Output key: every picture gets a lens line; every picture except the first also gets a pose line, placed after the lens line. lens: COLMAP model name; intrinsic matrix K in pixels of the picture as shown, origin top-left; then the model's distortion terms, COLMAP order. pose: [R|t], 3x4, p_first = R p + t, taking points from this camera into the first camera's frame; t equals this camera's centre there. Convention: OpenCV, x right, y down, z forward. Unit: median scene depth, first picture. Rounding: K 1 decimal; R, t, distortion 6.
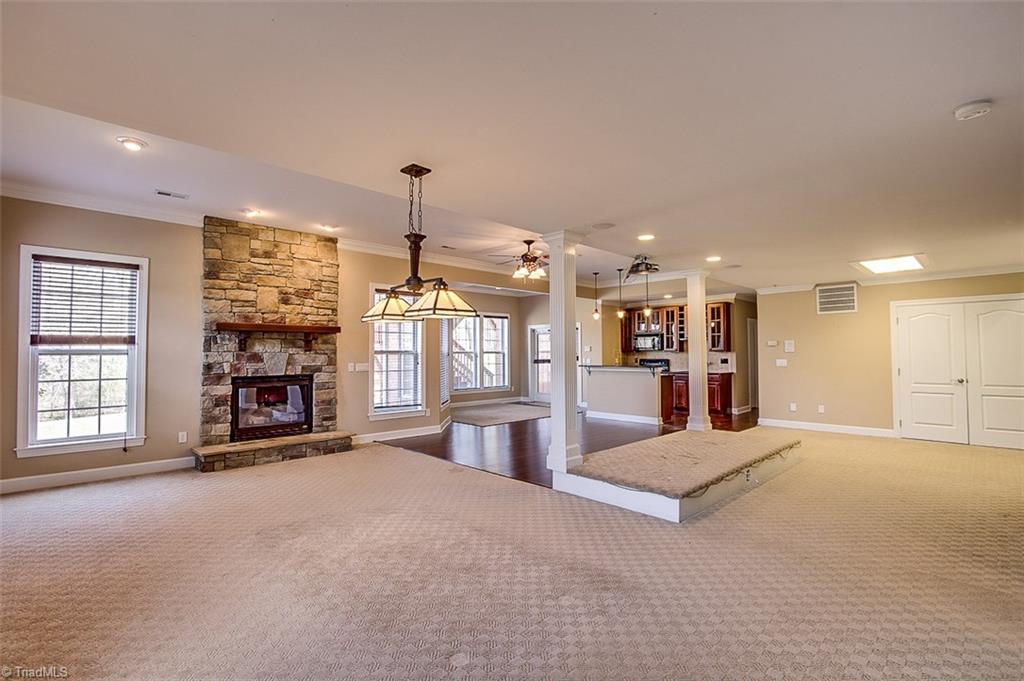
lens RADIAL K [[477.6, 0, 512.0], [0, 477.6, 340.5], [0, 0, 1]] dist [-0.002084, -0.000554]
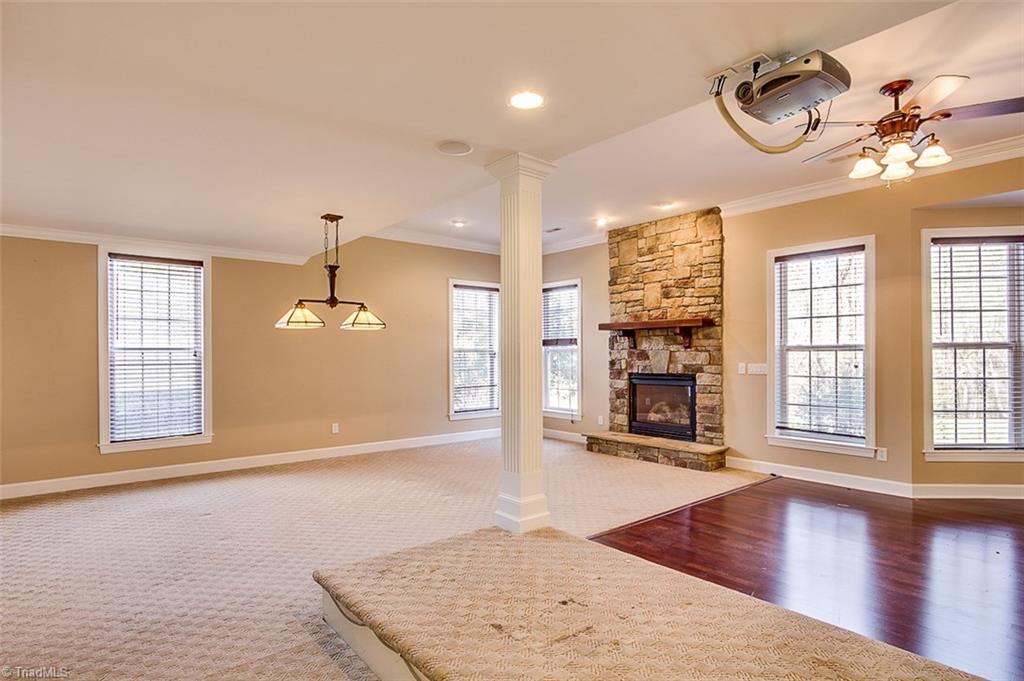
lens RADIAL K [[557.6, 0, 511.6], [0, 557.6, 353.0], [0, 0, 1]] dist [0.005347, 0.000888]
pose [[-0.088082, 0.003054, -0.996109, 0.646035], [0.035856, 0.999357, -0.000106, 0.020682], [0.995468, -0.035726, -0.088135, 0.790297]]
